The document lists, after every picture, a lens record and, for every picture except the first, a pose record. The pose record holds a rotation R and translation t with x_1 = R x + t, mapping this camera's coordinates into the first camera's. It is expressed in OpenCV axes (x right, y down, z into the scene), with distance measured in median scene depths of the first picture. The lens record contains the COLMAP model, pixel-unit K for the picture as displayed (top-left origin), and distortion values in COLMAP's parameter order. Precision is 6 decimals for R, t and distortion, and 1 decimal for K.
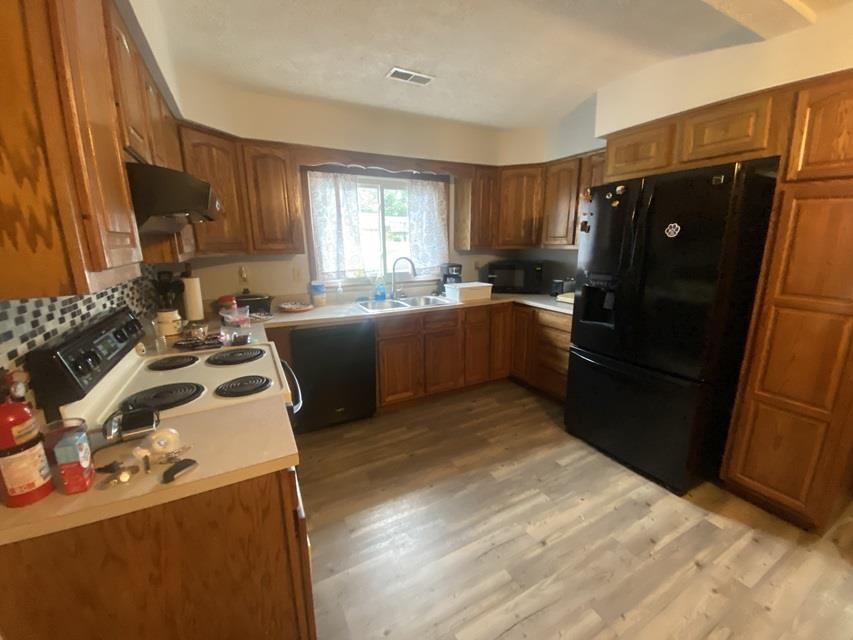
lens RADIAL K [[350.7, 0, 426.2], [0, 350.7, 319.5], [0, 0, 1]] dist [-0.003879, -0.001174]
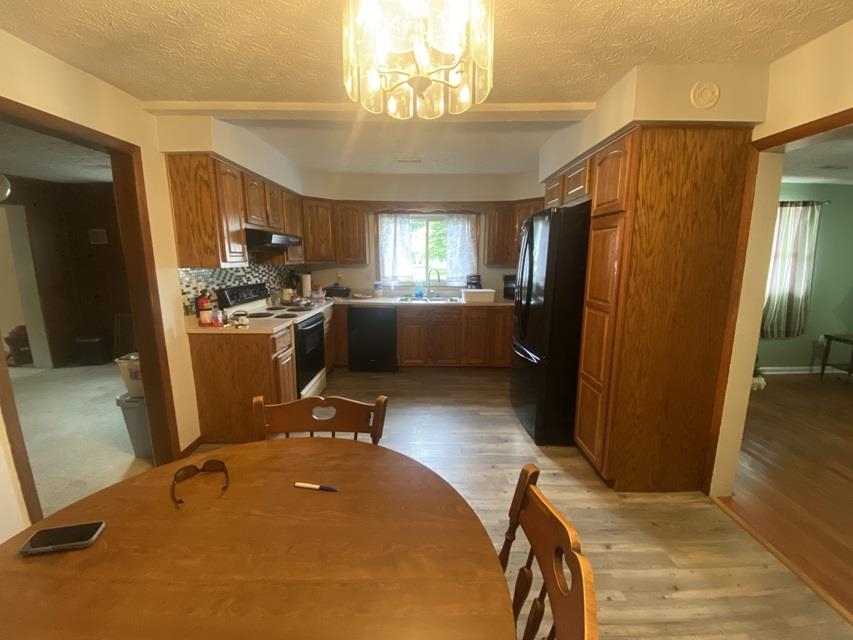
lens RADIAL K [[347.5, 0, 425.1], [0, 347.5, 318.5], [0, 0, 1]] dist [-0.002099, -0.000629]
pose [[0.883121, 0.093930, -0.459647, 0.630986], [-0.116418, 0.992983, -0.020756, 0.066169], [0.454472, 0.071842, 0.887859, -0.293259]]
